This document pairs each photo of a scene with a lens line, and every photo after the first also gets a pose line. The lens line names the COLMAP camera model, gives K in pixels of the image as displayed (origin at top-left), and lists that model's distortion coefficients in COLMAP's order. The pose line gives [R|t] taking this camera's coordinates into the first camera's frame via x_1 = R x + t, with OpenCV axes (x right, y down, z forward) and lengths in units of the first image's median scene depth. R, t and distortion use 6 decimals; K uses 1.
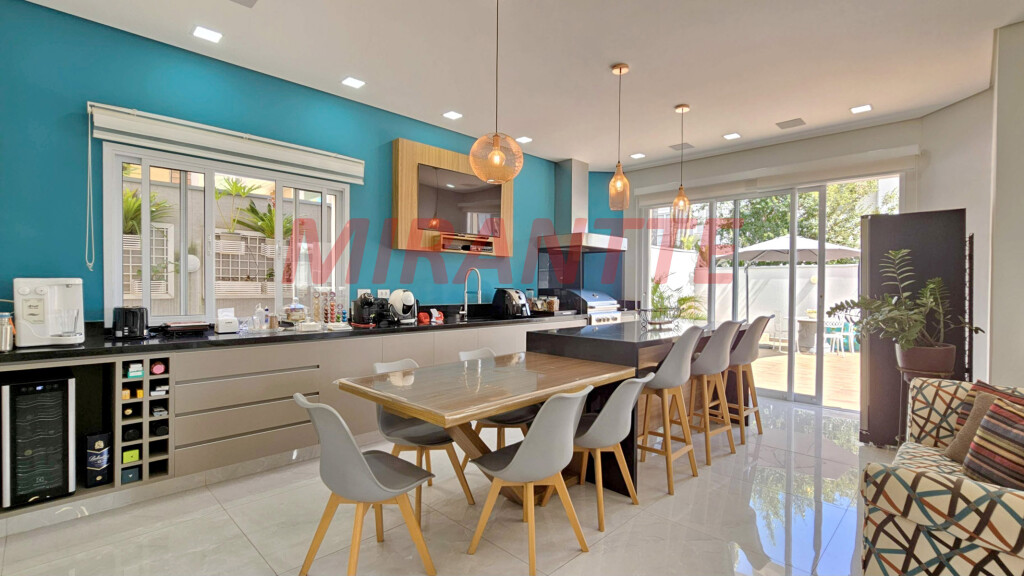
lens RADIAL K [[460.6, 0, 515.0], [0, 460.6, 290.3], [0, 0, 1]] dist [0.001416, 0.000467]
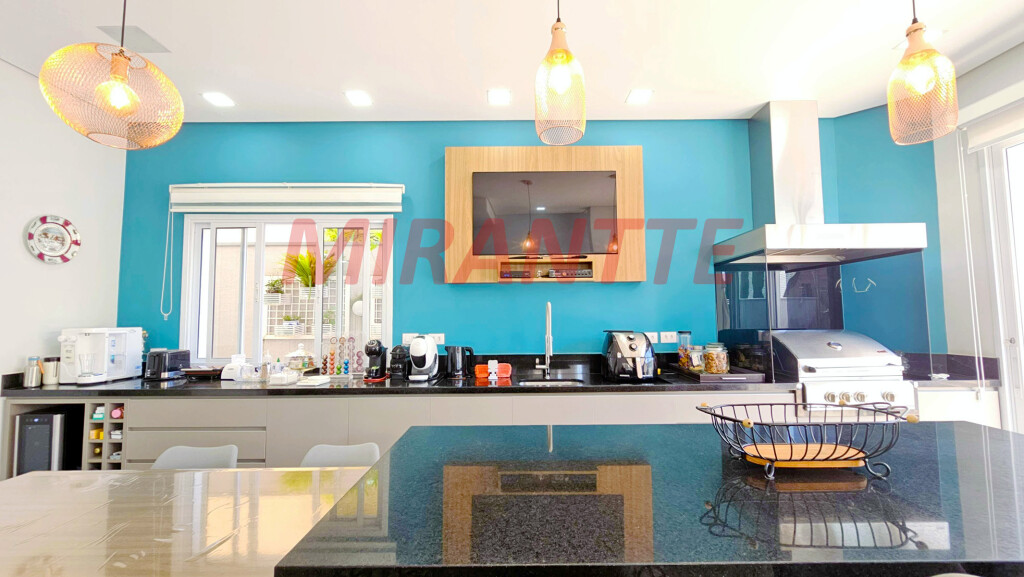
lens RADIAL K [[428.1, 0, 511.3], [0, 428.1, 288.8], [0, 0, 1]] dist [0.001171, 0.000201]
pose [[0.703926, -0.063441, -0.707434, 0.431236], [0.005437, 0.996455, -0.083950, -0.020142], [0.710253, 0.055249, 0.701775, 0.691248]]
